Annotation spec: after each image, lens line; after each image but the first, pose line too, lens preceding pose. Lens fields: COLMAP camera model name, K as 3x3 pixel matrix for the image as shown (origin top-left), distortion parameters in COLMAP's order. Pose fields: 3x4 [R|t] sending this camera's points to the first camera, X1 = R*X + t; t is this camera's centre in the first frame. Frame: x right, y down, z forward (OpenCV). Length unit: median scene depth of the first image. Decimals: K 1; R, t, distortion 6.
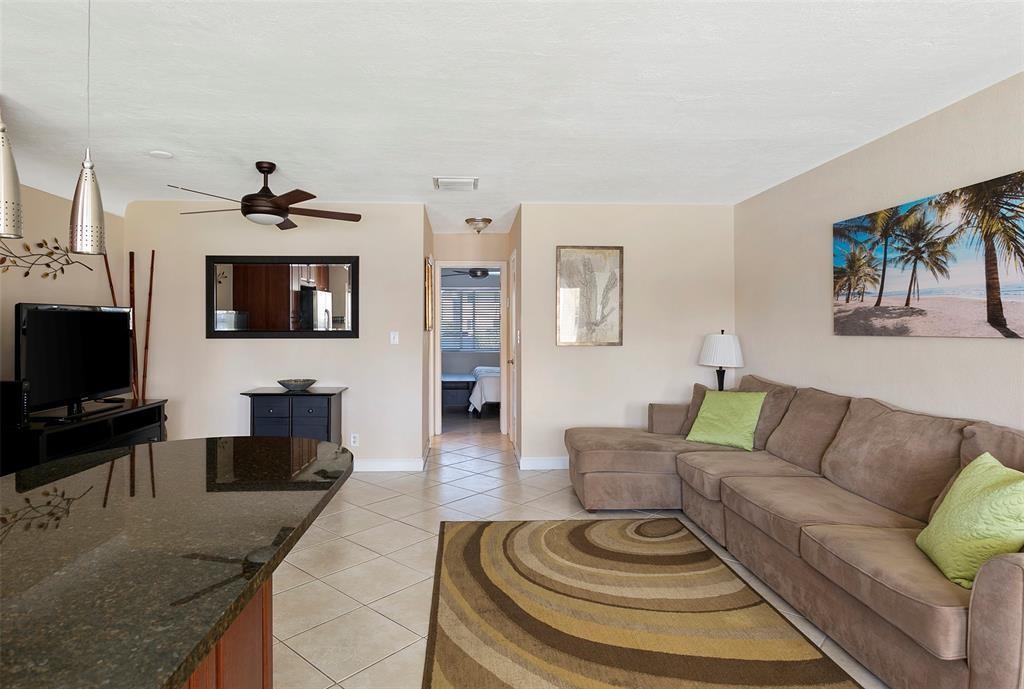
lens RADIAL K [[570.6, 0, 491.9], [0, 570.6, 330.5], [0, 0, 1]] dist [-0.007185, 0.007051]
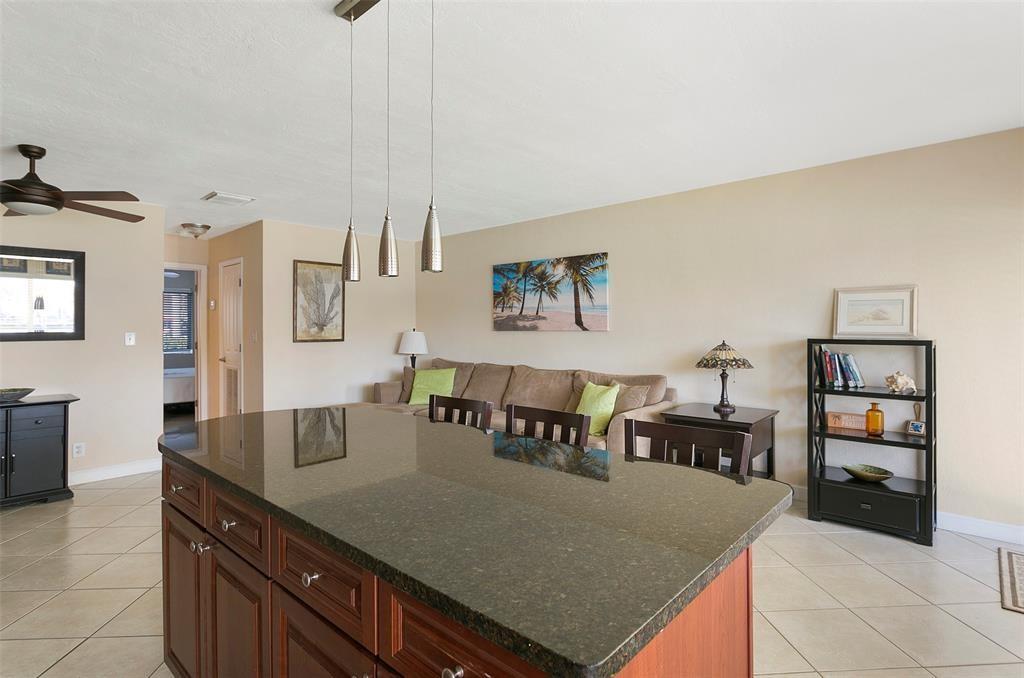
lens RADIAL K [[516.6, 0, 509.0], [0, 516.6, 330.7], [0, 0, 1]] dist [-0.007326, 0.001065]
pose [[0.698884, -0.009736, 0.715169, -0.520737], [0.009831, 0.999944, 0.004006, 0.001940], [-0.715167, 0.004231, 0.698940, -0.121662]]
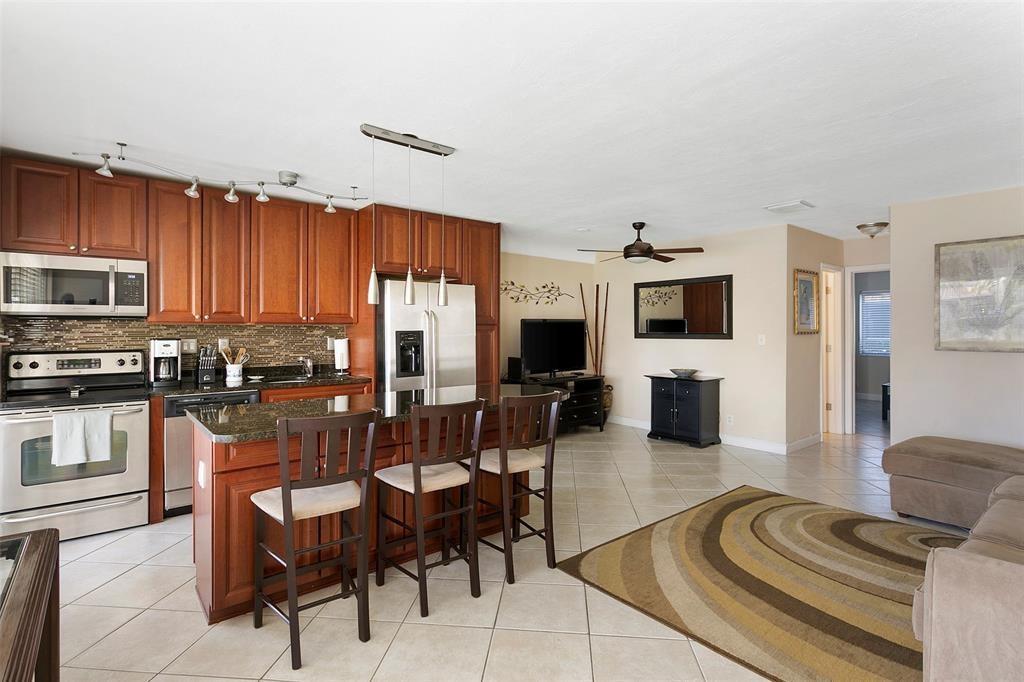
lens RADIAL K [[508.8, 0, 510.5], [0, 508.8, 338.2], [0, 0, 1]] dist [0.004873, 0.000805]
pose [[0.596403, 0.011243, -0.802607, 0.559756], [-0.004610, 0.999933, 0.010581, 0.001272], [0.802672, -0.002610, 0.596415, -0.095939]]
